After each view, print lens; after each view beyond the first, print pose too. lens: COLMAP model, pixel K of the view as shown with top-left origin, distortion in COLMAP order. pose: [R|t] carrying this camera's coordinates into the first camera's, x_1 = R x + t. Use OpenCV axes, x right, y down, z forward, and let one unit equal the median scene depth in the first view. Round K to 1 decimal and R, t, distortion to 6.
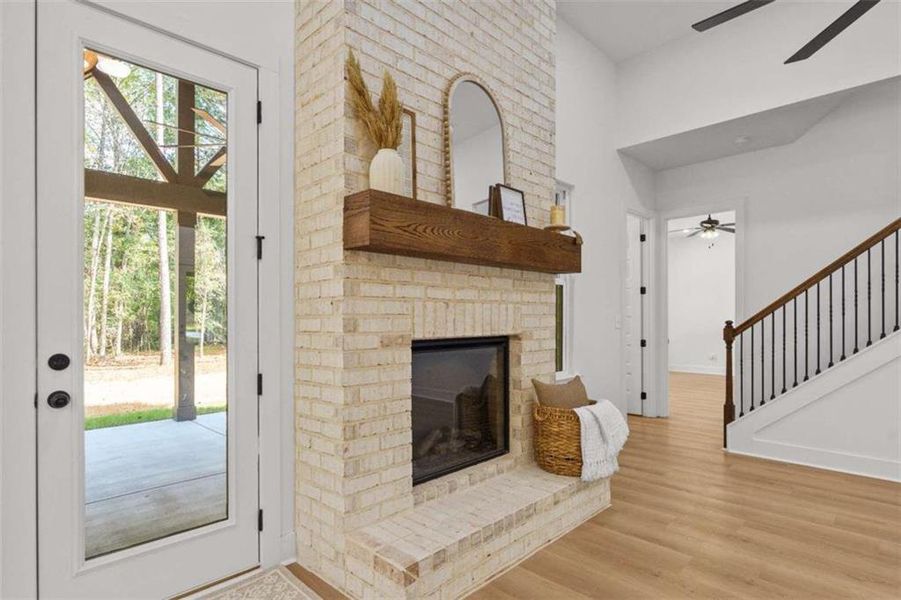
lens RADIAL K [[458.2, 0, 454.4], [0, 458.2, 319.0], [0, 0, 1]] dist [-0.002680, -0.000421]
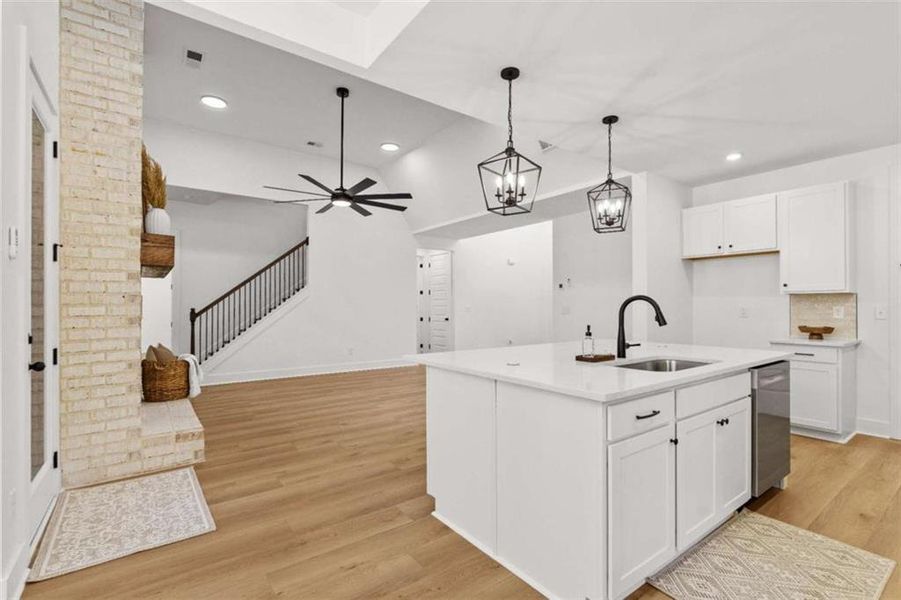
lens RADIAL K [[416.0, 0, 453.1], [0, 416.0, 304.8], [0, 0, 1]] dist [0.032804, -0.000108]
pose [[0.153463, 0.006216, 0.988135, -1.208443], [-0.000054, 0.999980, -0.006282, 0.001457], [-0.988154, 0.000910, 0.153461, -0.261625]]
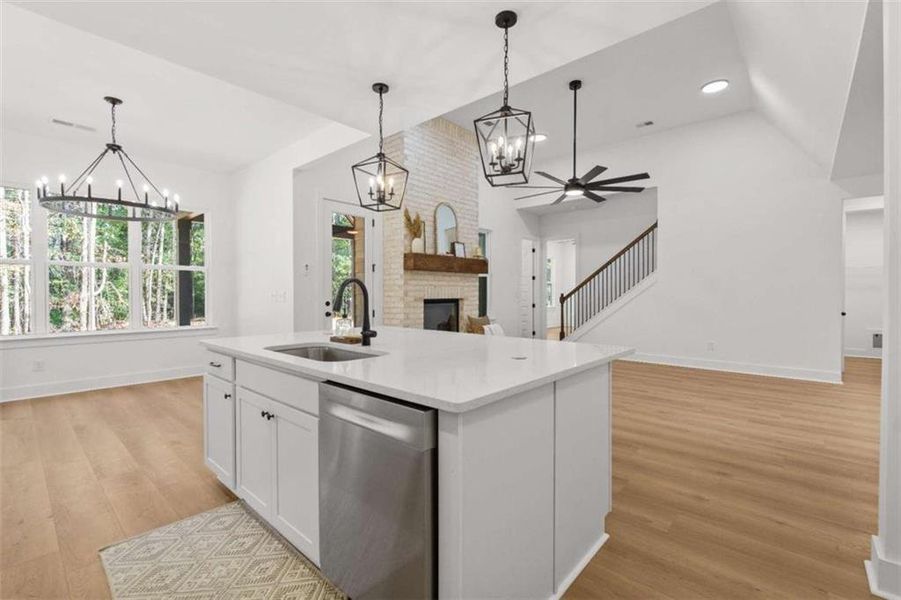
lens RADIAL K [[393.4, 0, 450.5], [0, 393.4, 300.0], [0, 0, 1]] dist [-0.000790, 0.000038]
pose [[0.998658, 0.001337, 0.051766, -0.045372], [-0.002163, 0.999871, 0.015907, 0.009522], [-0.051739, -0.015998, 0.998533, -1.339650]]
